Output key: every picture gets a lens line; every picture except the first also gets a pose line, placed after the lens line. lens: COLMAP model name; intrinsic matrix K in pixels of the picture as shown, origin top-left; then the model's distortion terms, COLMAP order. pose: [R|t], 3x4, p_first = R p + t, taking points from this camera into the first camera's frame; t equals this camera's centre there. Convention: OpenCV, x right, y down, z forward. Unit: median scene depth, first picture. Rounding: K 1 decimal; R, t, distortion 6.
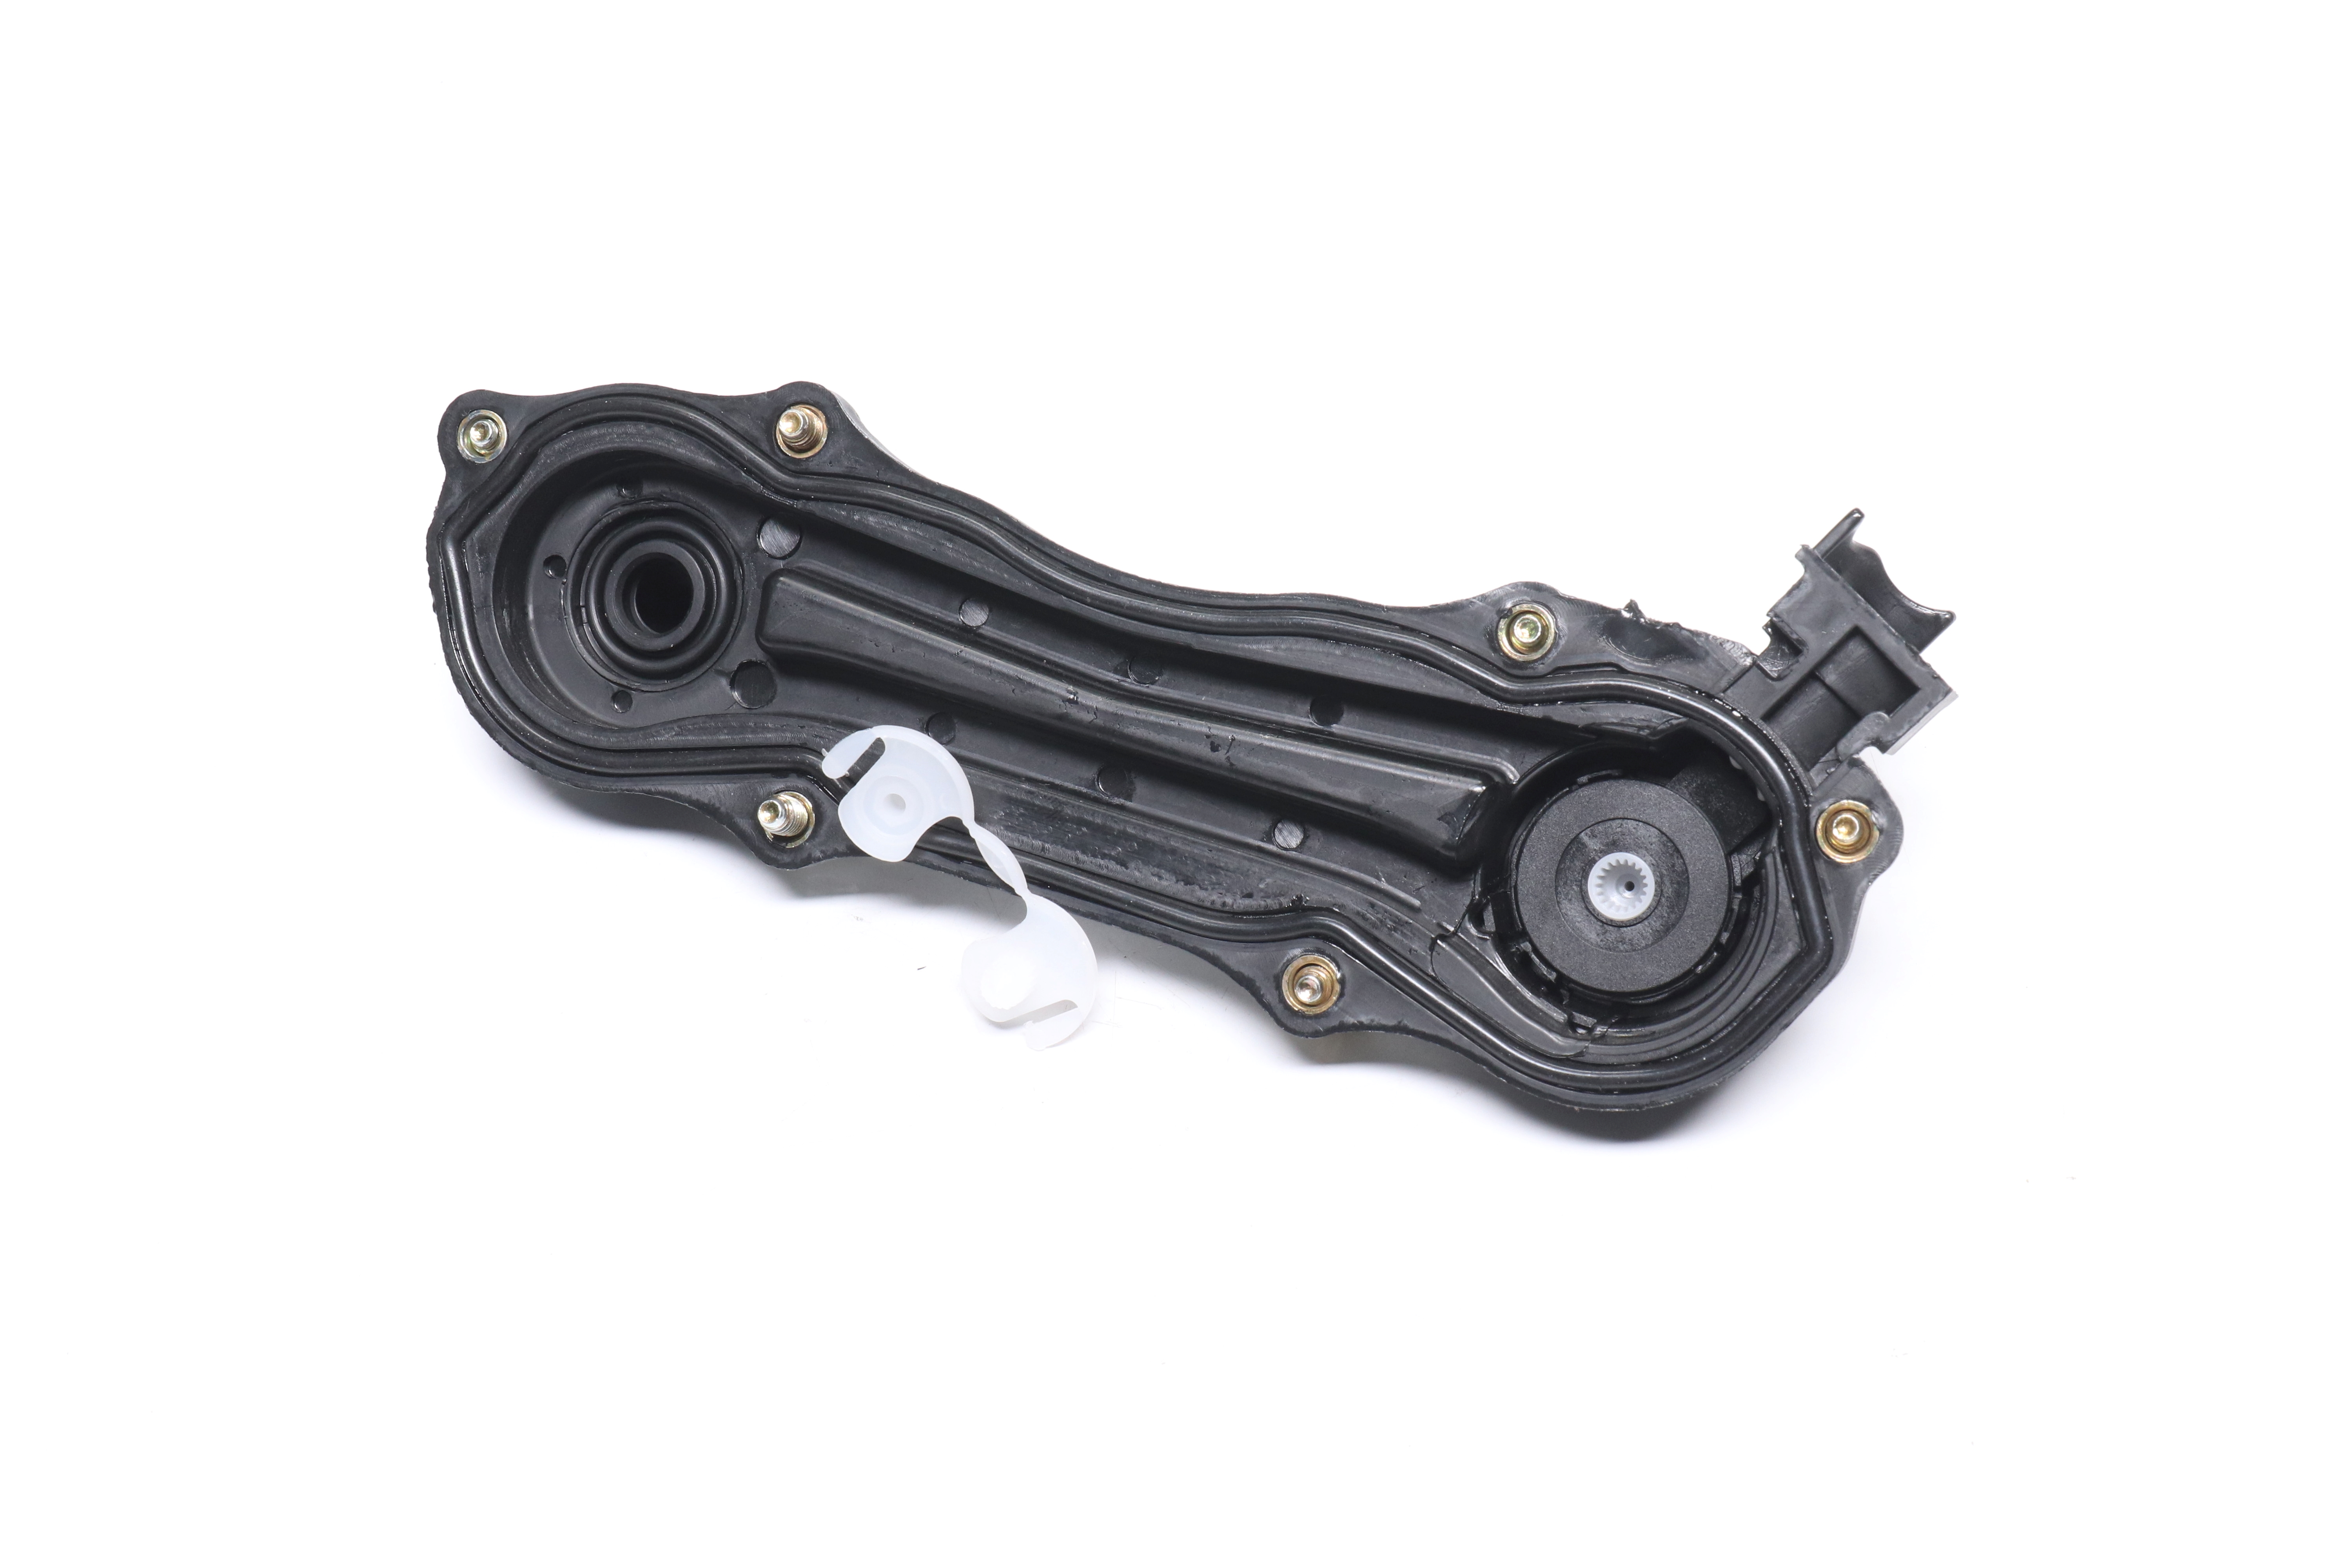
lens RADIAL K [[3529.9, 0, 1176.0], [0, 3529.9, 784.0], [0, 0, 1]] dist [-0.004491, -0.006410]
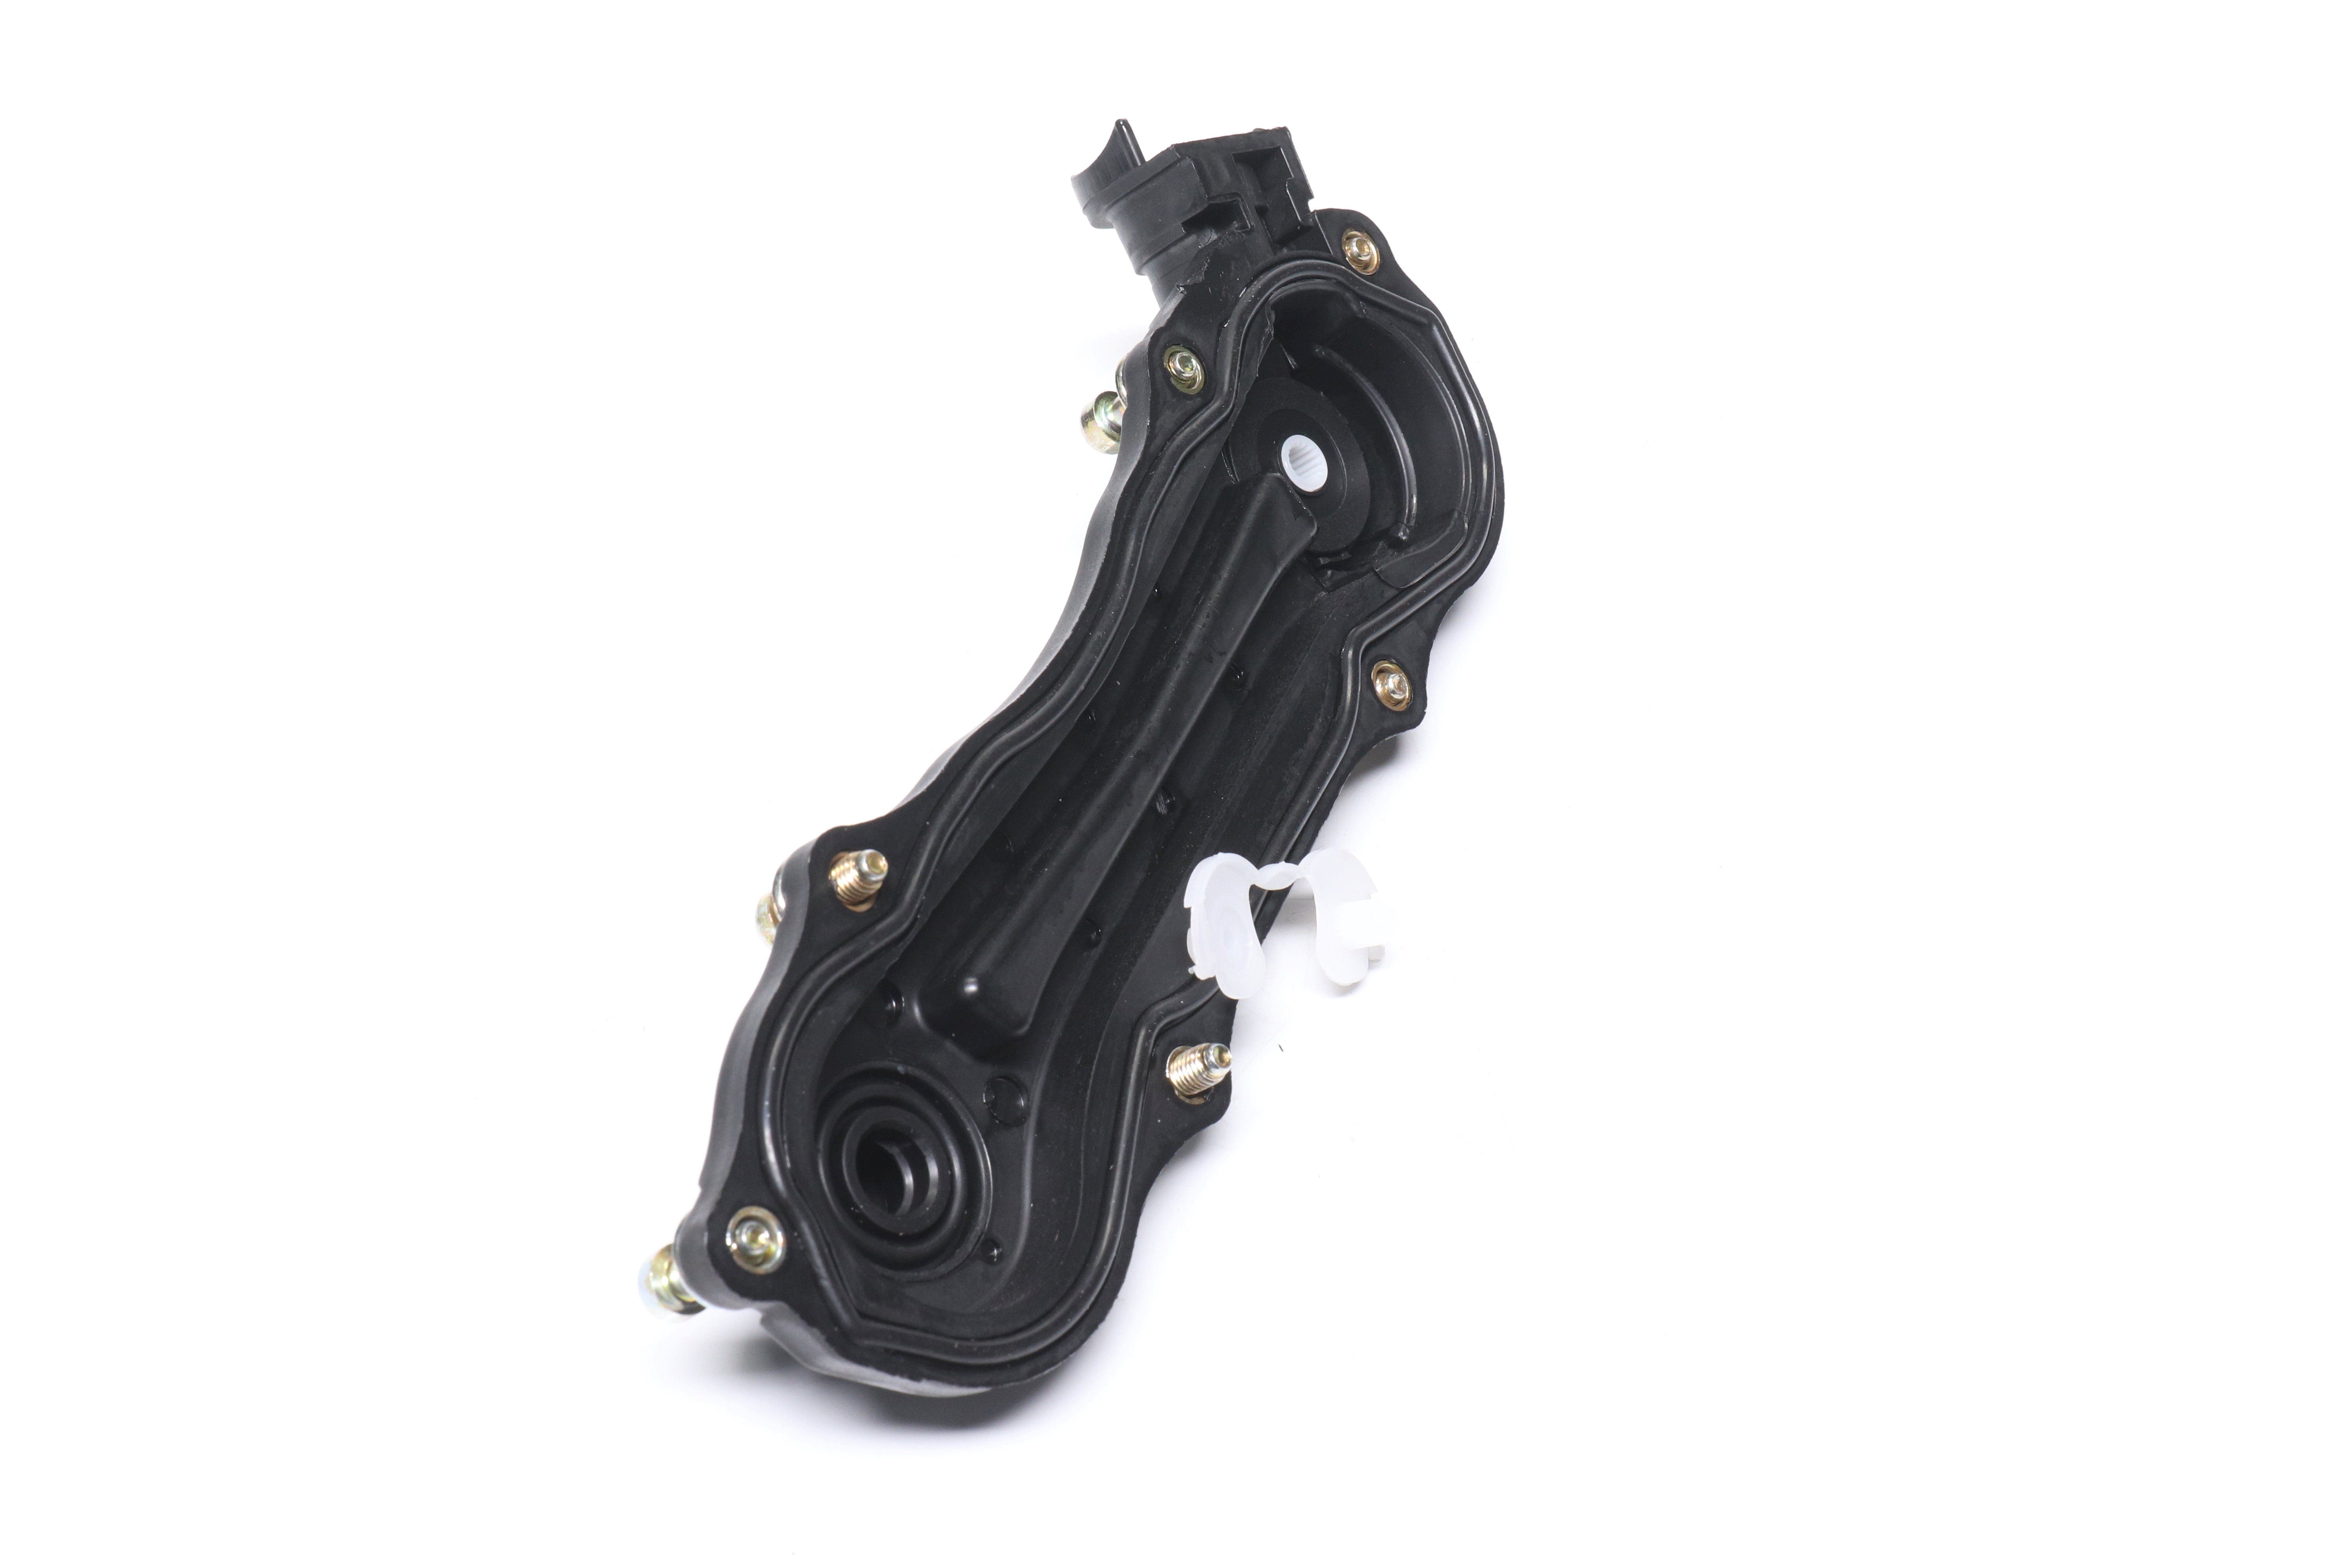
lens RADIAL K [[3529.9, 0, 1176.0], [0, 3529.9, 784.0], [0, 0, 1]] dist [-0.004491, -0.006410]
pose [[-0.033572, -0.699610, 0.713736, -0.739957], [0.729522, 0.470973, 0.495966, -0.503841], [-0.683133, 0.537337, 0.494569, 0.511384]]
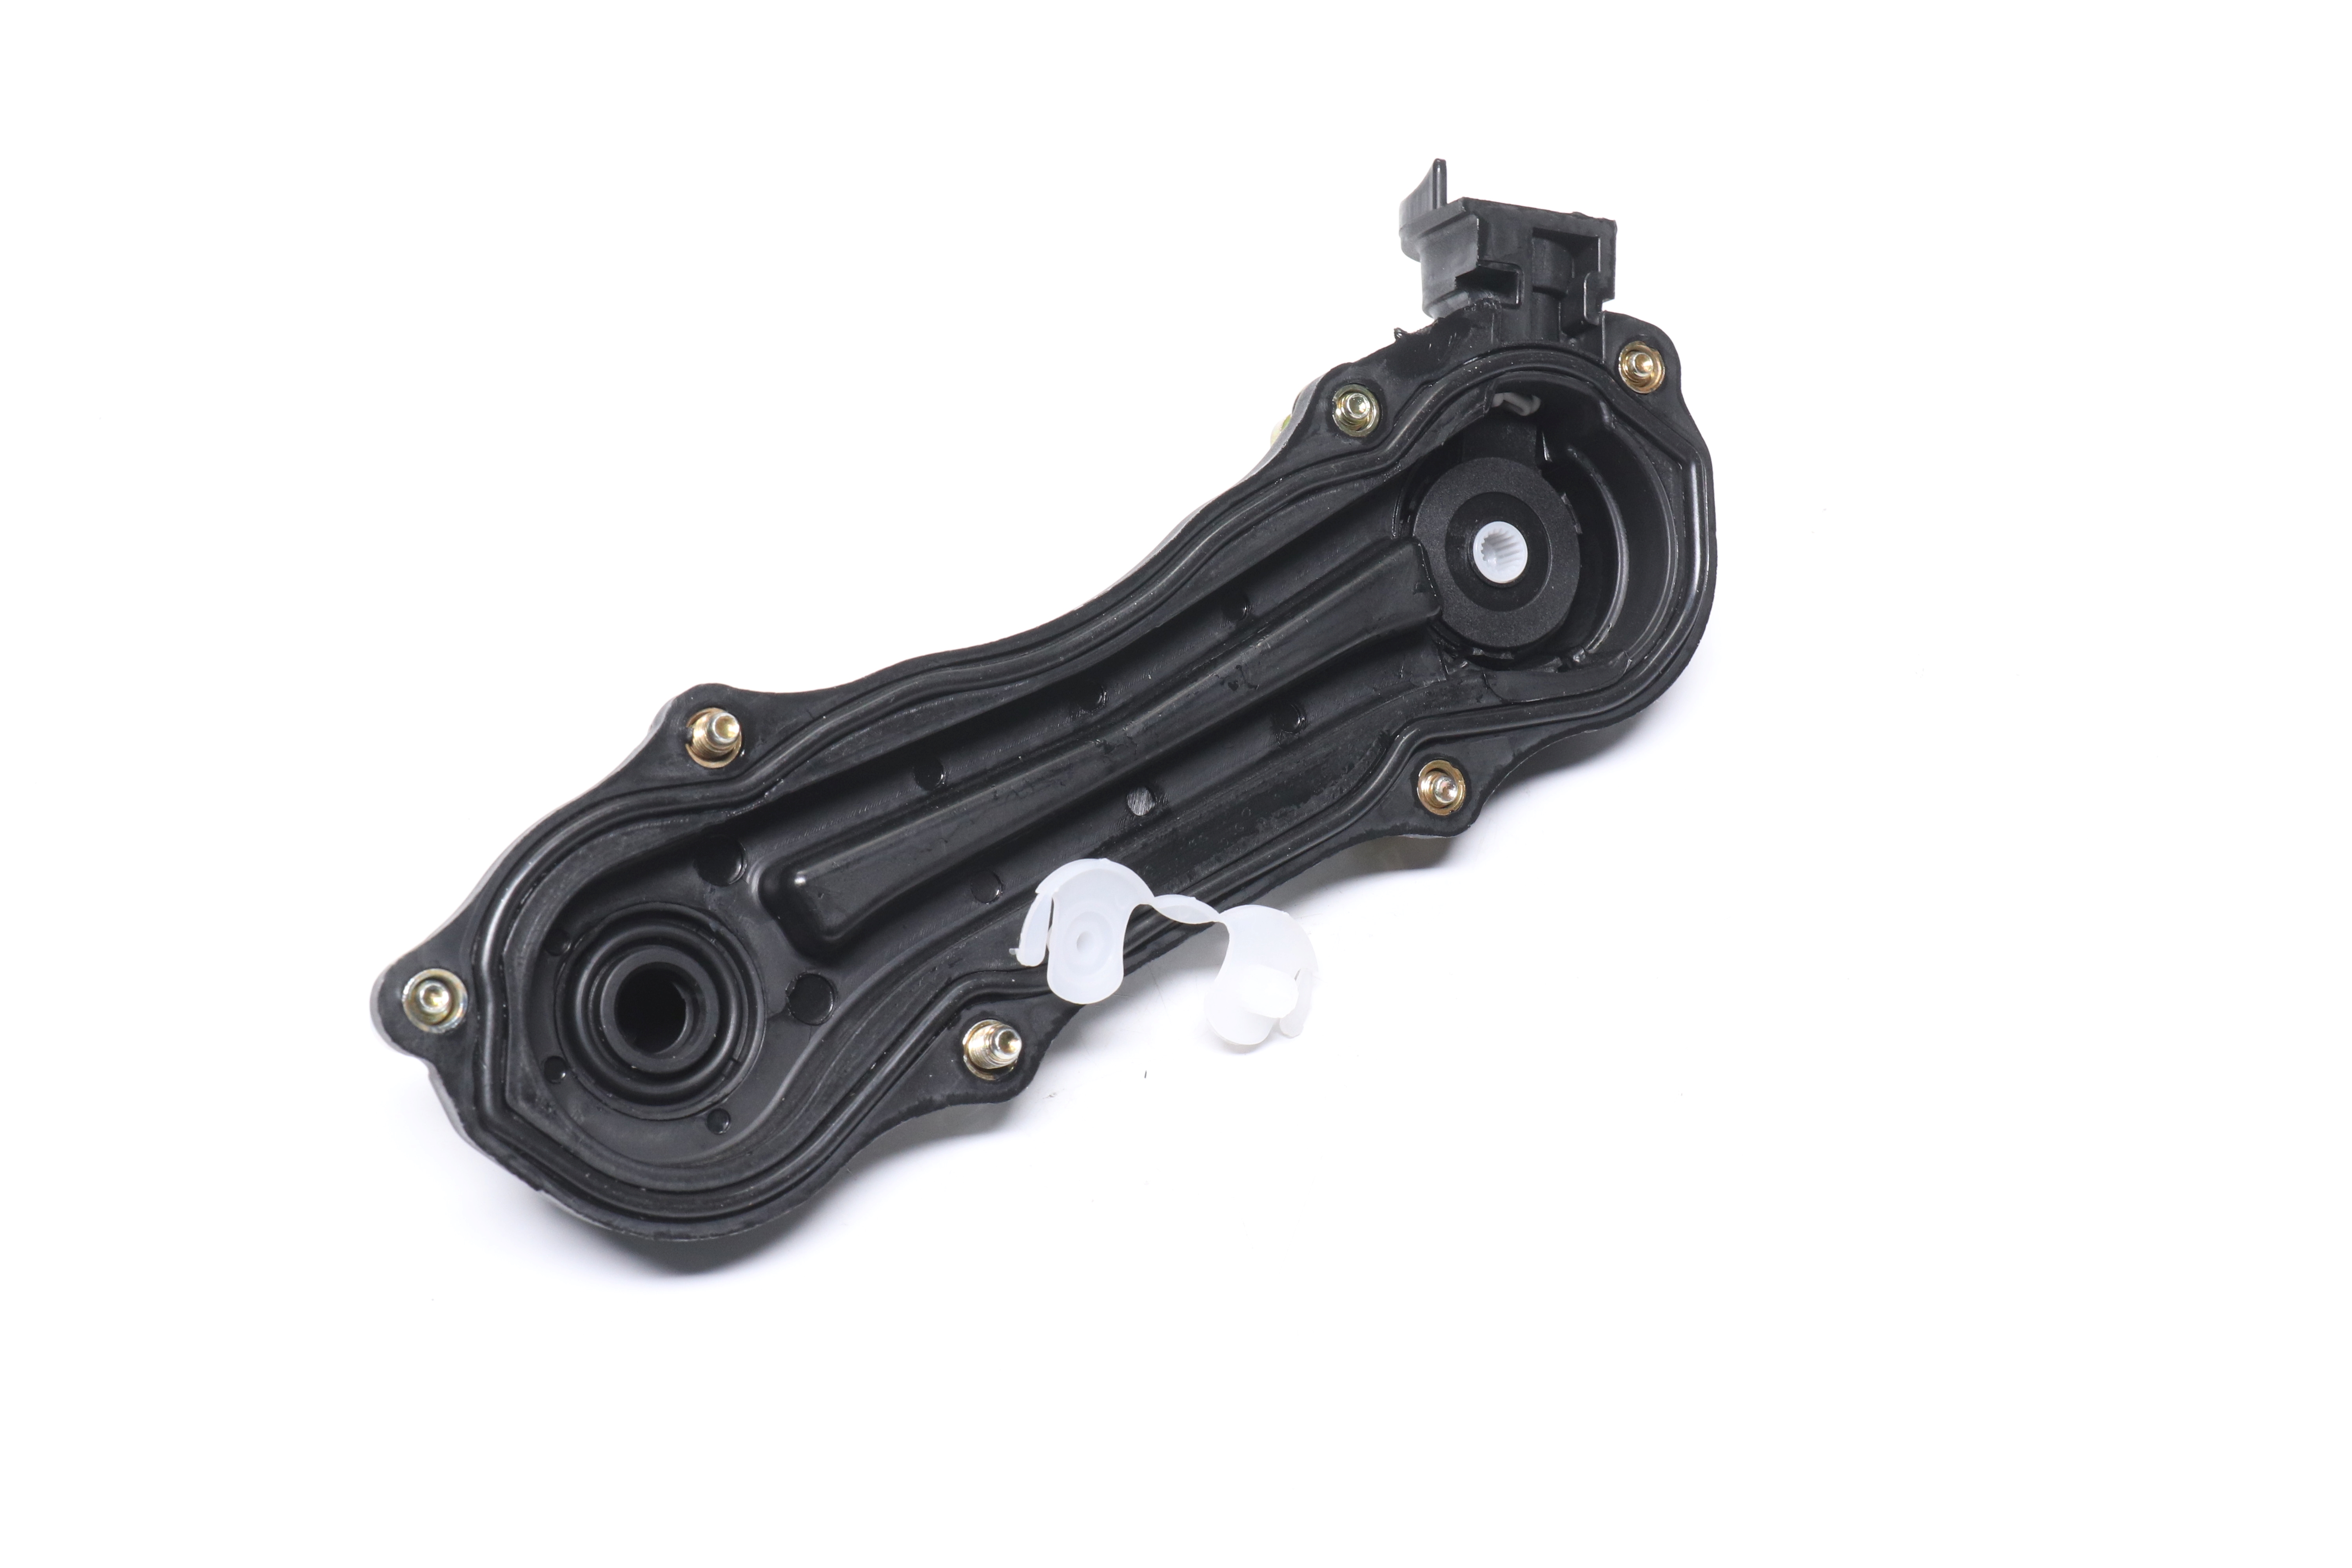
lens RADIAL K [[3529.9, 0, 1176.0], [0, 3529.9, 784.0], [0, 0, 1]] dist [-0.004491, -0.006410]
pose [[0.495608, -0.612056, 0.616247, -0.637266], [0.637080, 0.738424, 0.221039, -0.223453], [-0.590340, 0.283050, 0.755898, 0.243880]]
